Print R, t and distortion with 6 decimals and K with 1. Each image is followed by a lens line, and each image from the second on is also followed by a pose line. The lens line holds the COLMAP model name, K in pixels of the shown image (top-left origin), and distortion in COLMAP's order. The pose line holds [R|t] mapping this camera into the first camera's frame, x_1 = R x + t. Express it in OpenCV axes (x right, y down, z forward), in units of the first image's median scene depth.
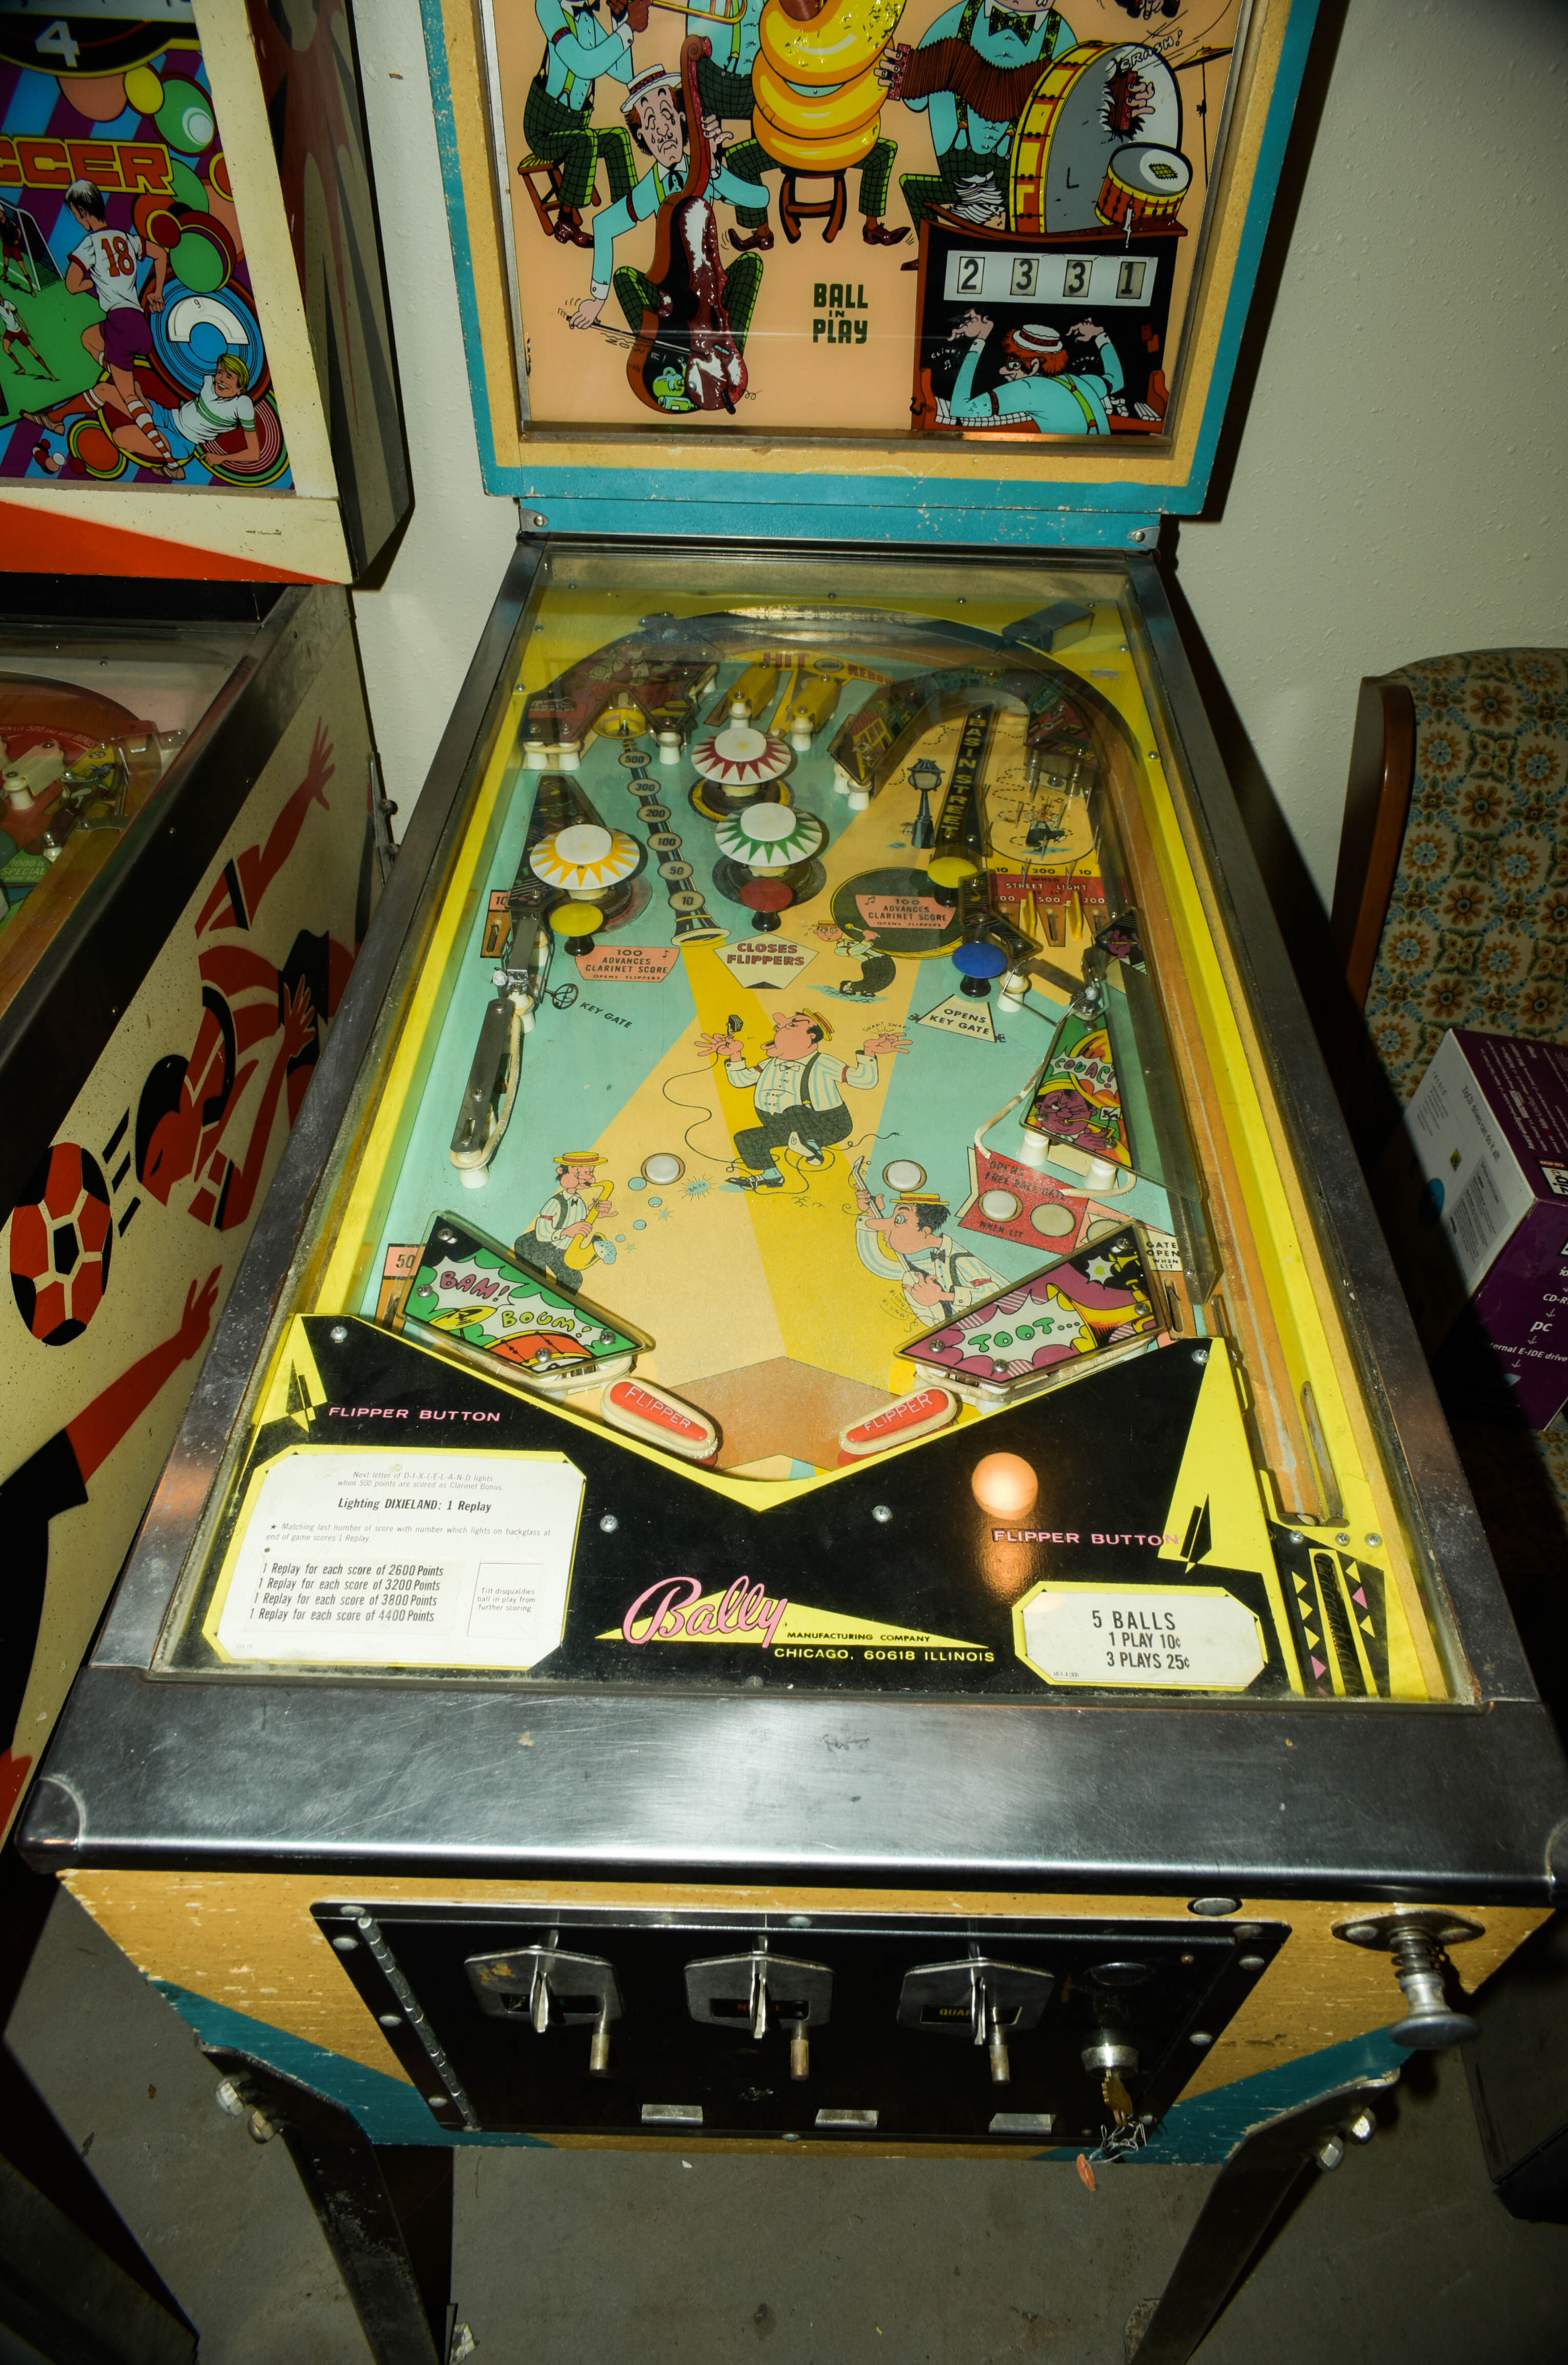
lens RADIAL K [[1413.1, 0, 793.5], [0, 1413.1, 1182.7], [0, 0, 1]] dist [-0.008343, 0.002981]
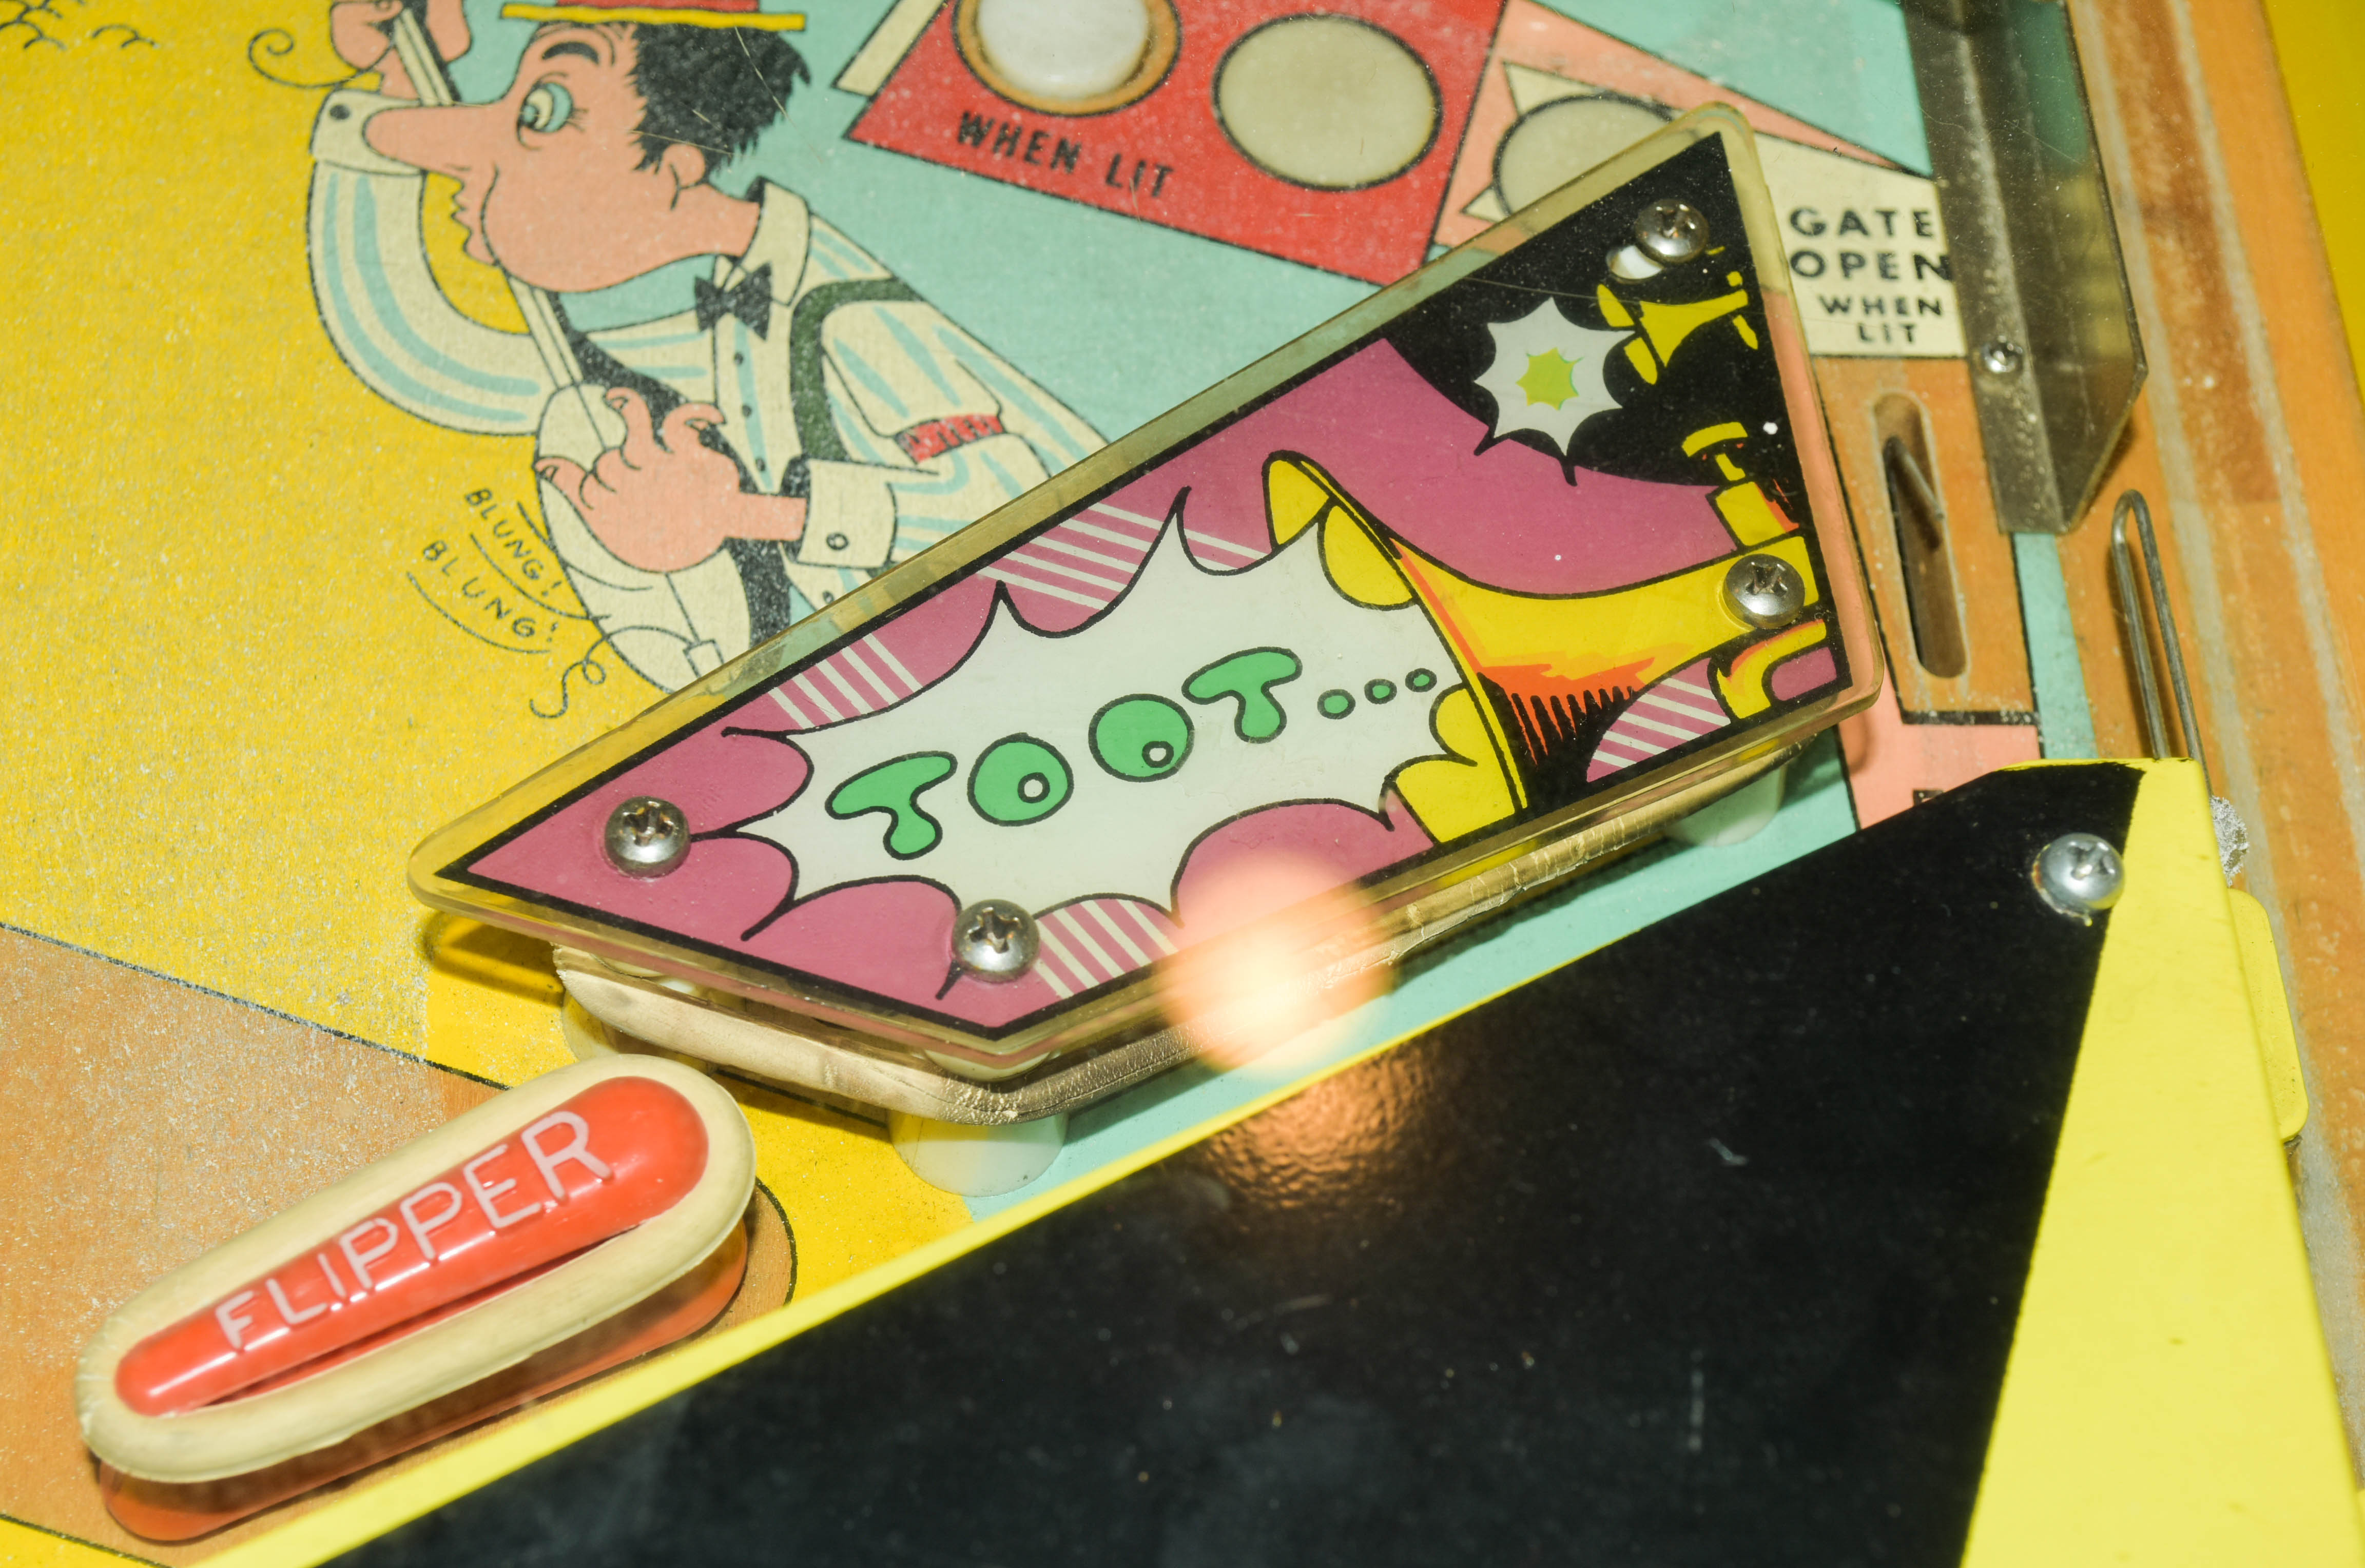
lens RADIAL K [[4187.7, 0, 1179.6], [0, 4187.7, 780.3], [0, 0, 1]] dist [-0.027584, 0.000000]
pose [[0.993958, -0.029342, 0.105767, 0.082211], [0.007520, 0.979548, 0.201072, 0.001340], [-0.109503, -0.199062, 0.973850, 0.345542]]
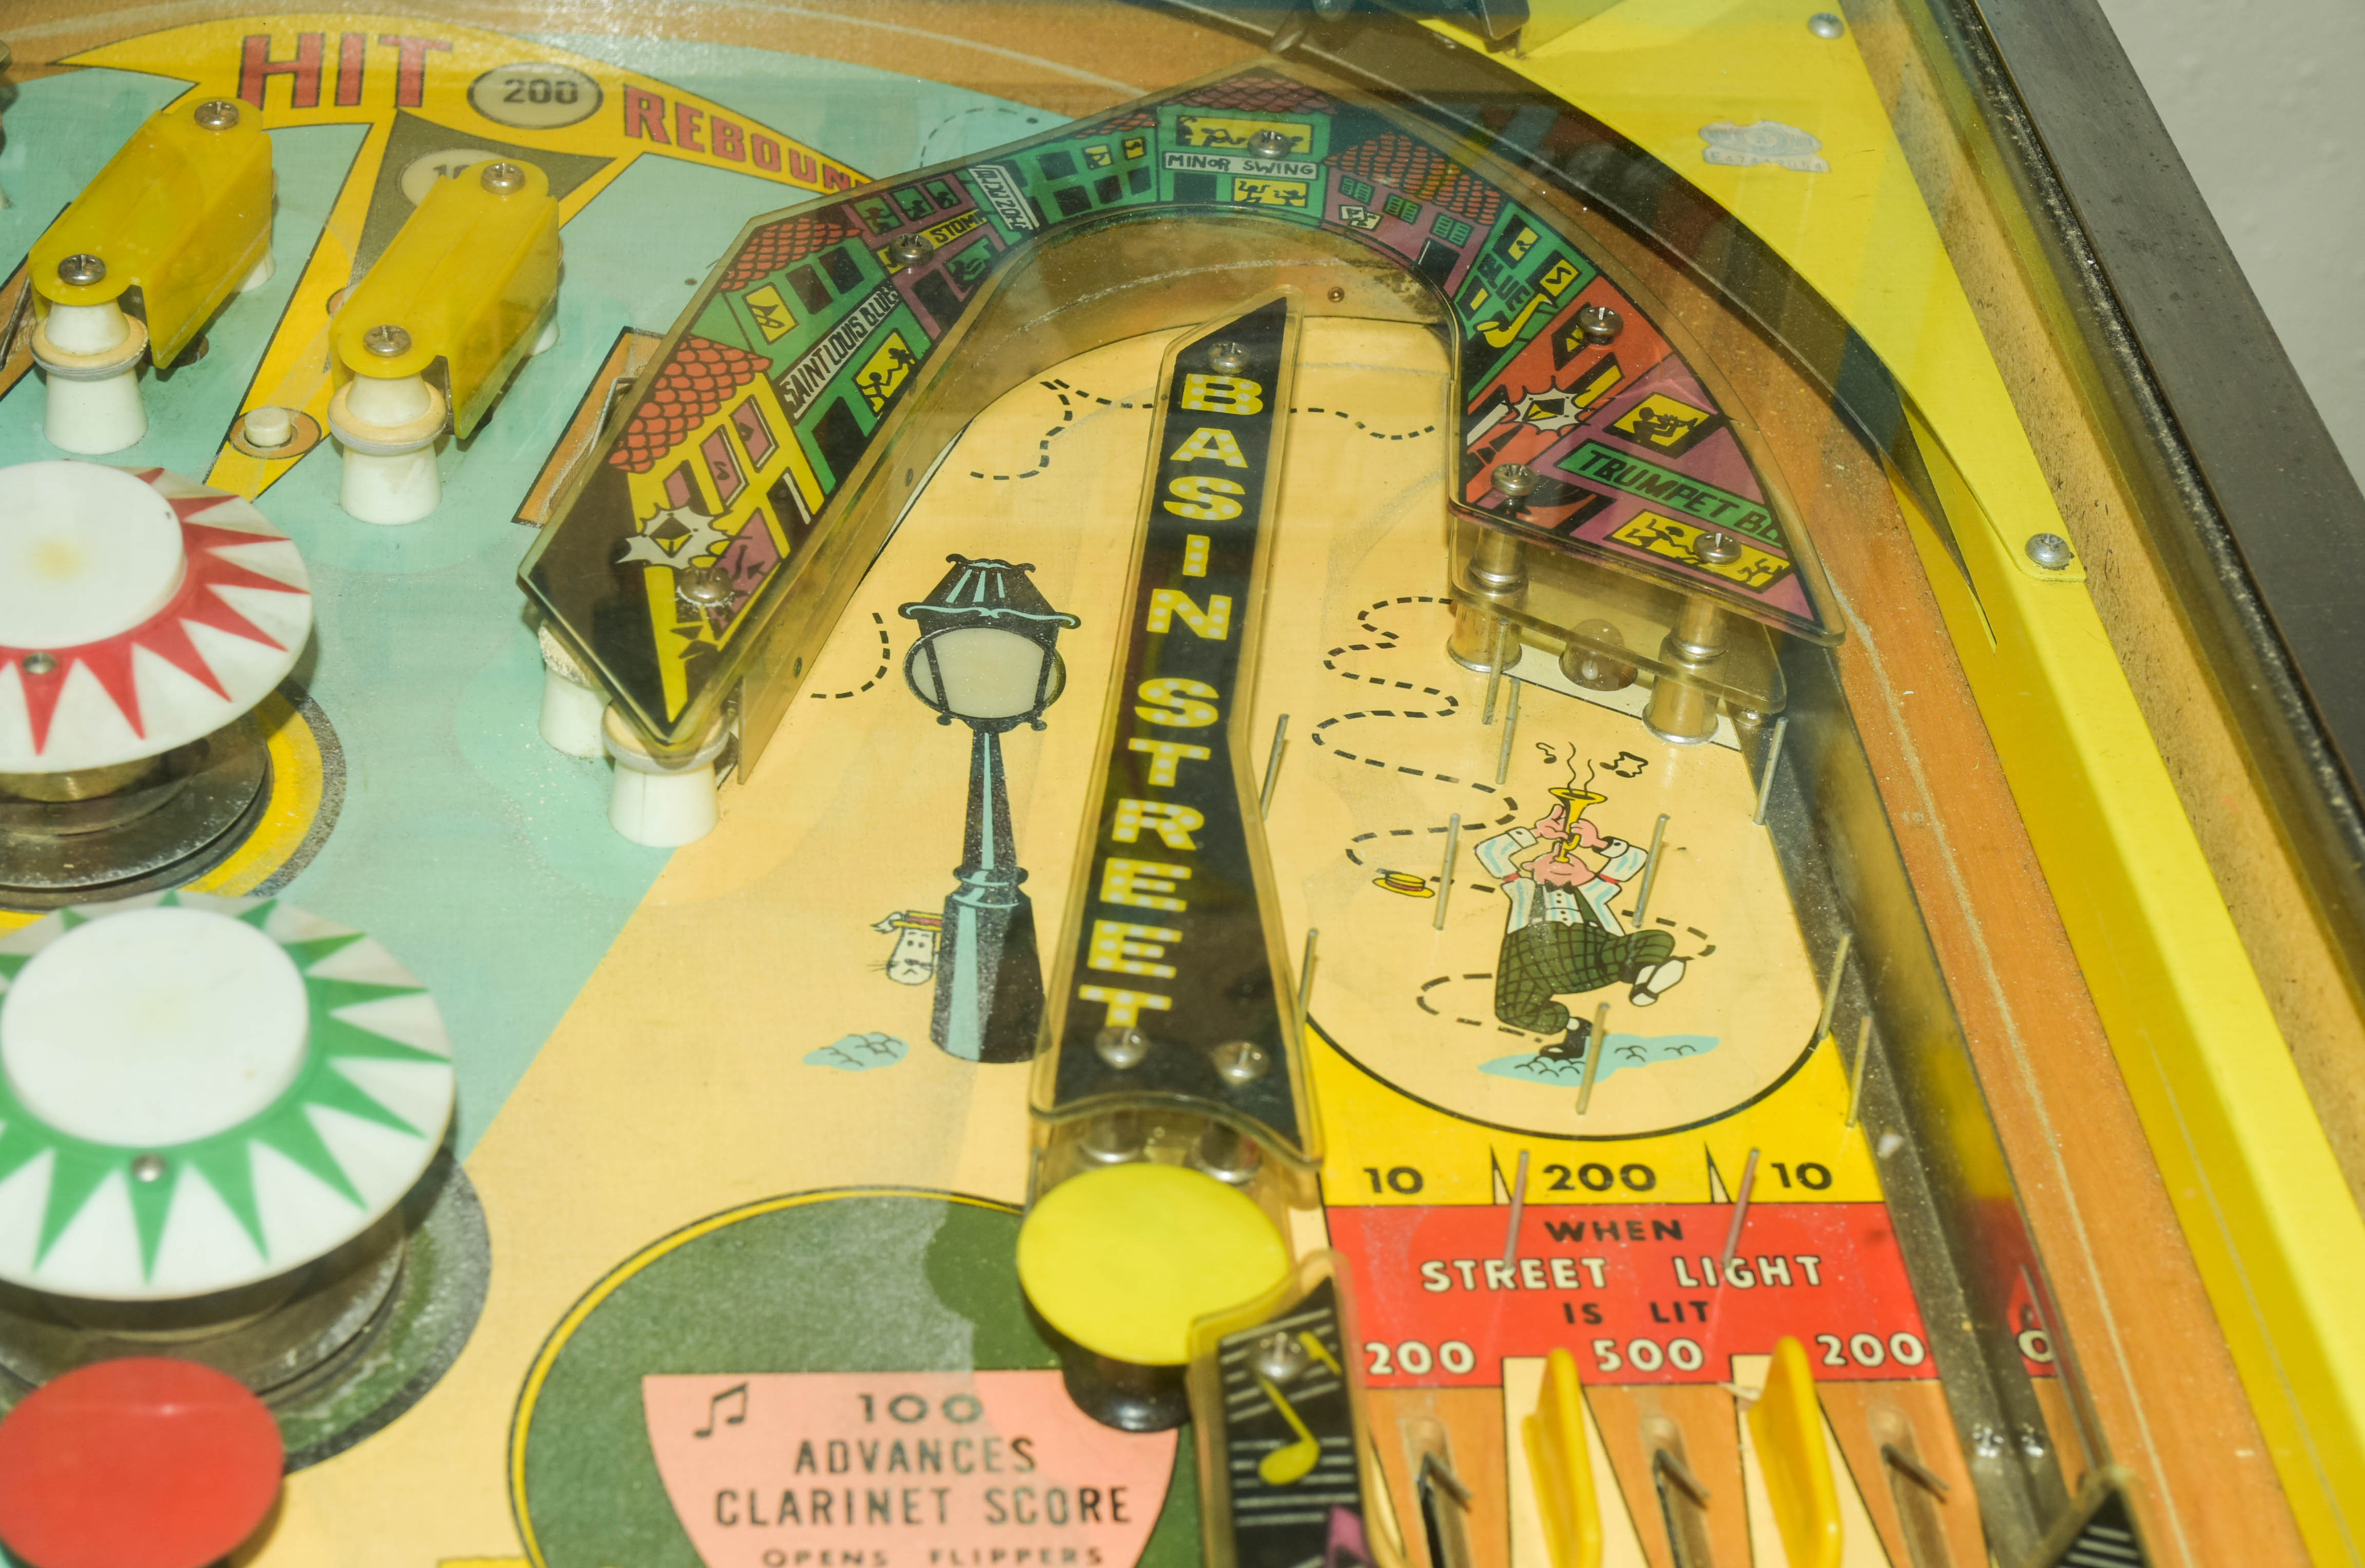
lens RADIAL K [[4187.7, 0, 1171.9], [0, 4187.7, 831.7], [0, 0, 1]] dist [-0.027584, 0.000000]
pose [[0.990627, -0.024463, 0.134385, 0.042748], [0.040737, 0.991972, -0.119718, -0.217582], [-0.130377, 0.124071, 0.983671, 0.457070]]
